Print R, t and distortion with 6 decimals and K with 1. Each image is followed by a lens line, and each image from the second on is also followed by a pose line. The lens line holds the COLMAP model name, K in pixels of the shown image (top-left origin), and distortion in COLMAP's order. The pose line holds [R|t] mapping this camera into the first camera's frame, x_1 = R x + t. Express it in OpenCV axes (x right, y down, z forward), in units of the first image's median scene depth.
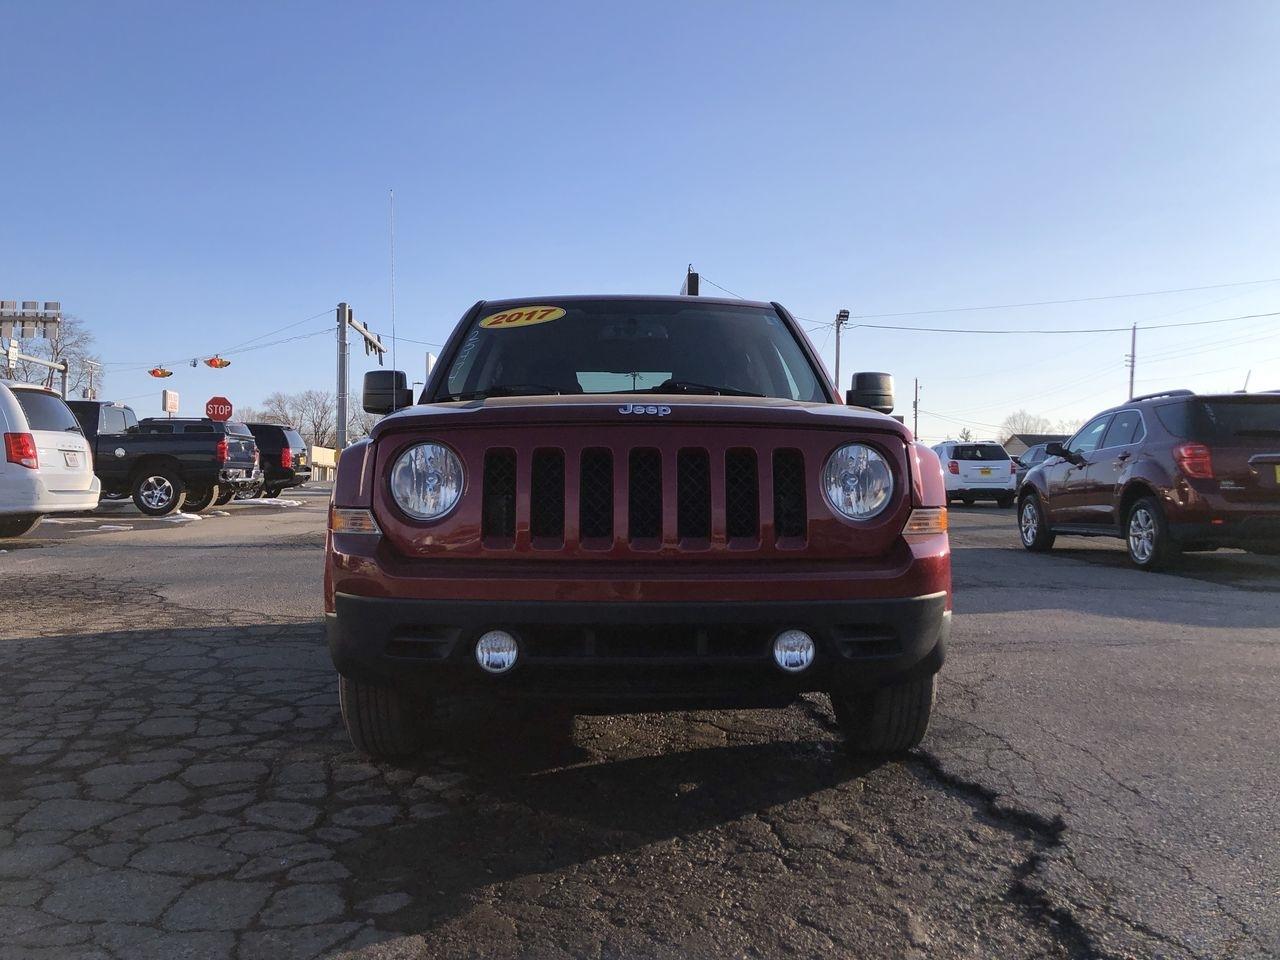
lens RADIAL K [[1291.1, 0, 639.8], [0, 1291.1, 445.1], [0, 0, 1]] dist [0.022376, 0.034371]
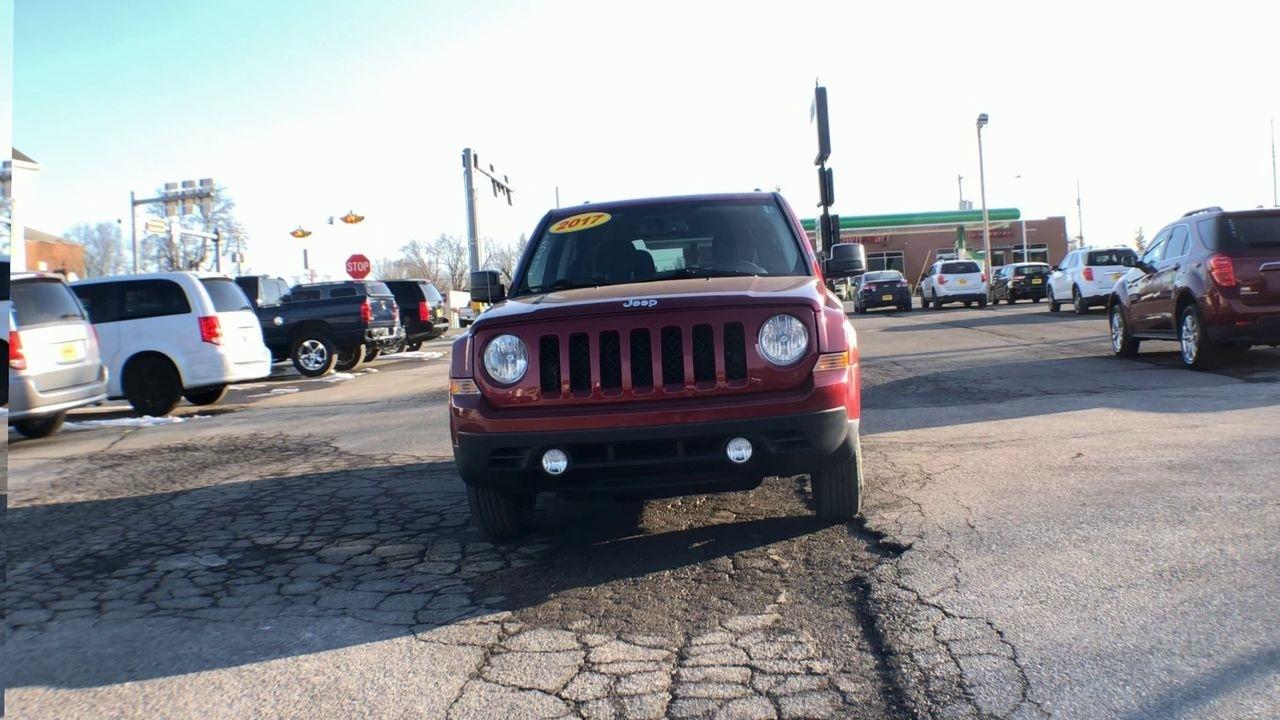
lens RADIAL K [[1596.1, 0, 640.0], [0, 1596.1, 360.0], [0, 0, 1]] dist [-0.351947, 0.024135]
pose [[0.988266, -0.066660, -0.137430, 0.140780], [0.076285, 0.994899, 0.065999, -0.046123], [0.132330, -0.075709, 0.988310, -0.474938]]
